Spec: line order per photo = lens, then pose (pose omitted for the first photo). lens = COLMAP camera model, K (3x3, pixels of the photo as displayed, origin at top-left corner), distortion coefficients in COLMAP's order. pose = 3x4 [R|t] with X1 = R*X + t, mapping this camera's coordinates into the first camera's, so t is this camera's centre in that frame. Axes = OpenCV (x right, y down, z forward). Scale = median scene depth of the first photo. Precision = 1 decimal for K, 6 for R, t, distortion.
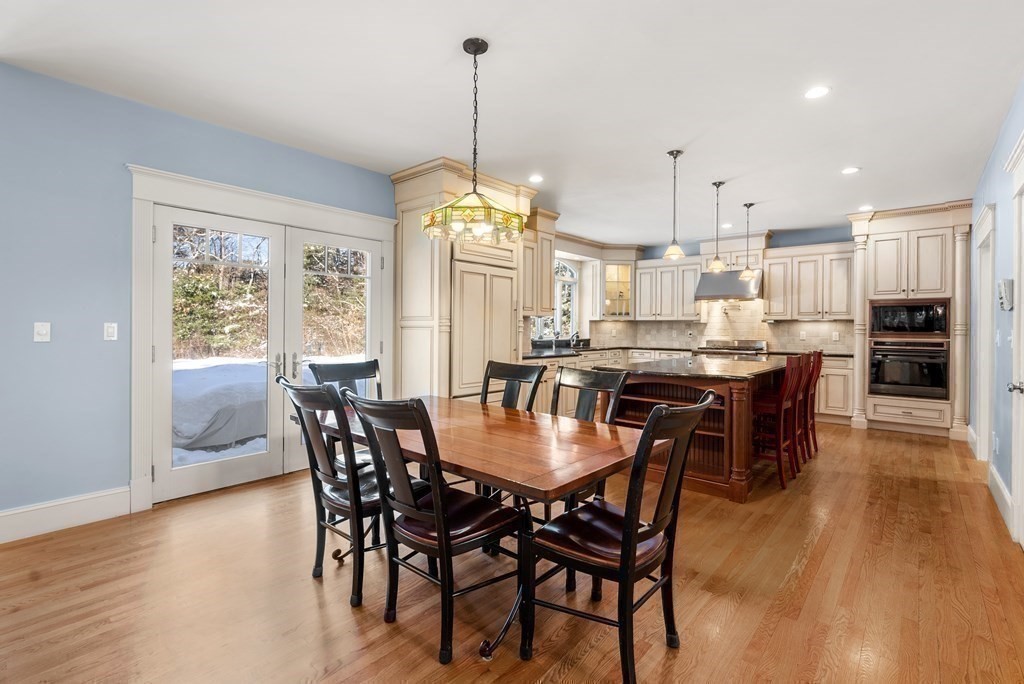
lens RADIAL K [[473.7, 0, 512.4], [0, 473.7, 331.8], [0, 0, 1]] dist [0.000559, 0.000720]
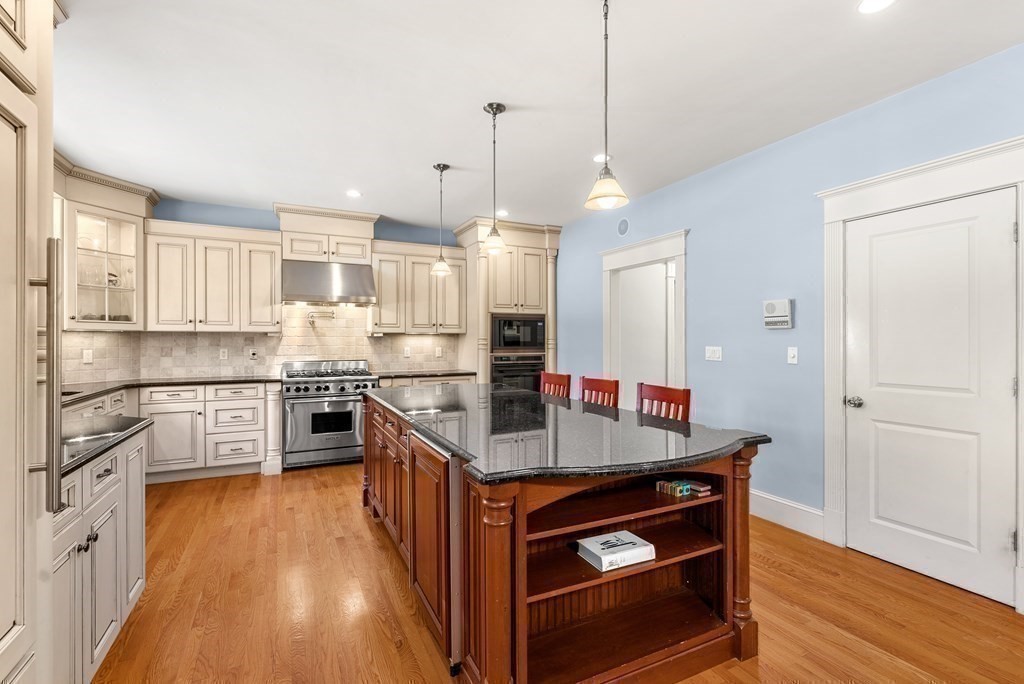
lens RADIAL K [[472.3, 0, 512.0], [0, 472.3, 342.0], [0, 0, 1]] dist [-0.000639, 0.000584]
pose [[0.390452, -0.009862, 0.920570, -0.084337], [0.012210, 0.999910, 0.005534, -0.013052], [-0.920542, 0.009079, 0.390537, 0.549276]]
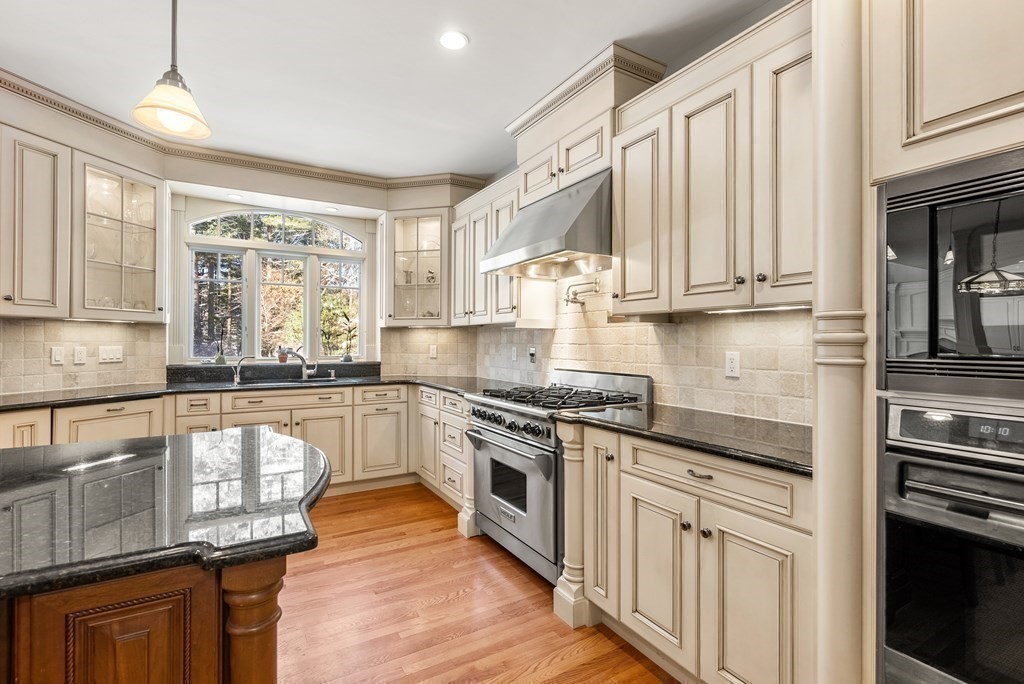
lens RADIAL K [[472.3, 0, 512.0], [0, 472.3, 342.0], [0, 0, 1]] dist [-0.000639, 0.000584]
pose [[0.946958, -0.004558, -0.321326, 0.624427], [0.001602, 0.999954, -0.009464, -0.003746], [0.321354, 0.008447, 0.946921, 0.720148]]
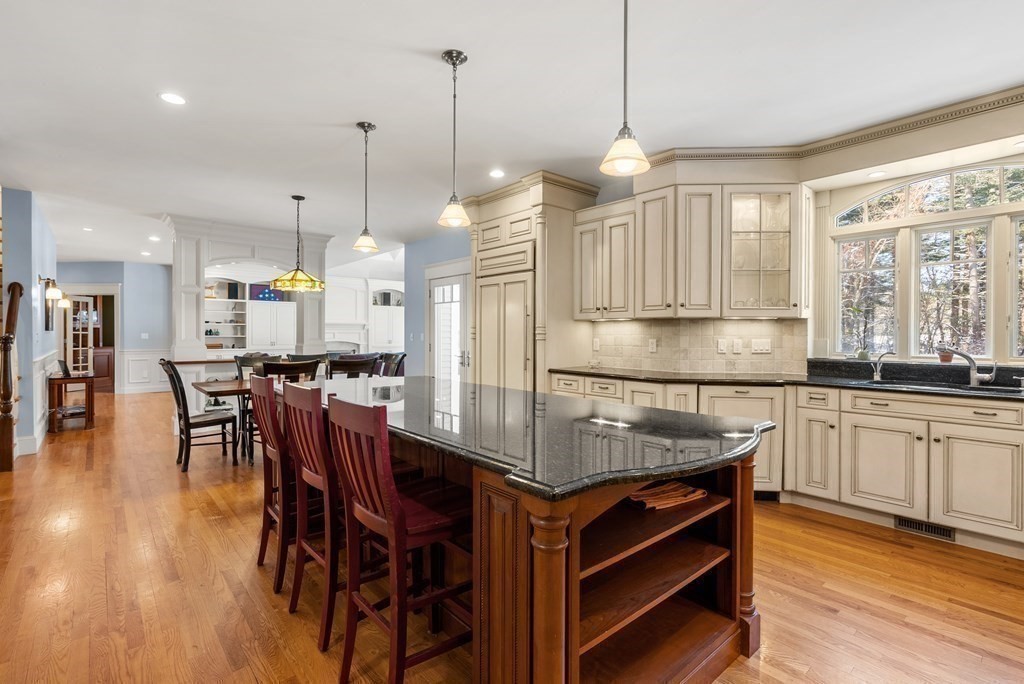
lens RADIAL K [[474.1, 0, 512.1], [0, 474.1, 337.8], [0, 0, 1]] dist [-0.001479, 0.001075]
pose [[-0.134156, -0.000592, -0.990960, 0.692214], [-0.011768, 0.999930, 0.000996, -0.003476], [0.990890, 0.011795, -0.134154, 0.835263]]
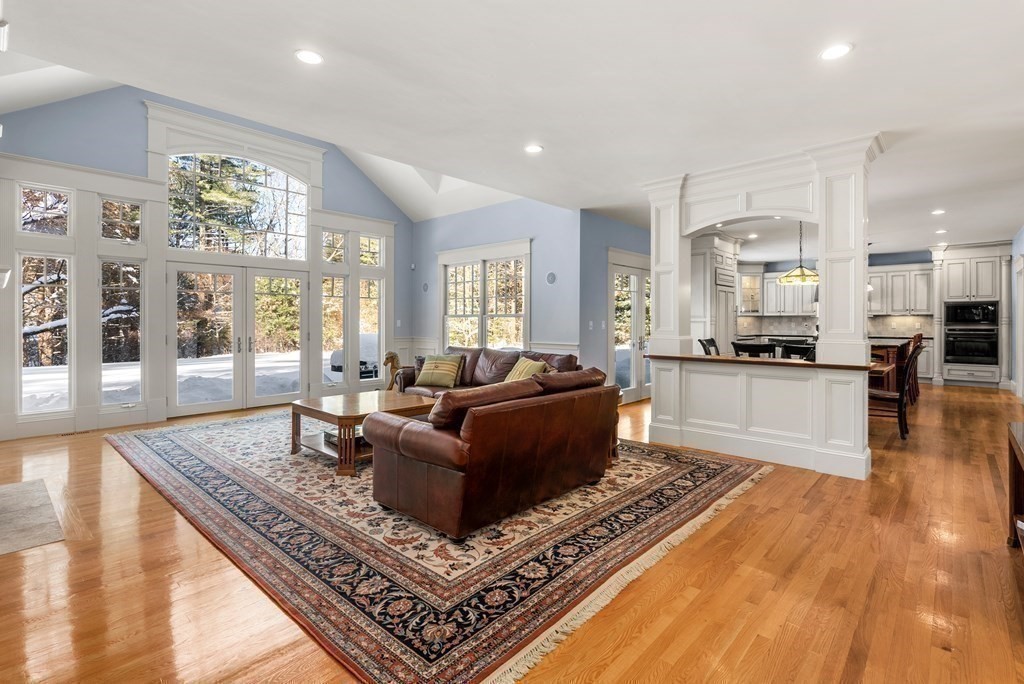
lens RADIAL K [[480.5, 0, 517.2], [0, 480.5, 326.0], [0, 0, 1]] dist [0.000850, 0.000440]
pose [[0.999602, -0.007937, -0.027062, -0.555370], [0.007956, 0.999968, 0.000574, -0.000477], [0.027057, -0.000789, 0.999634, -0.563397]]
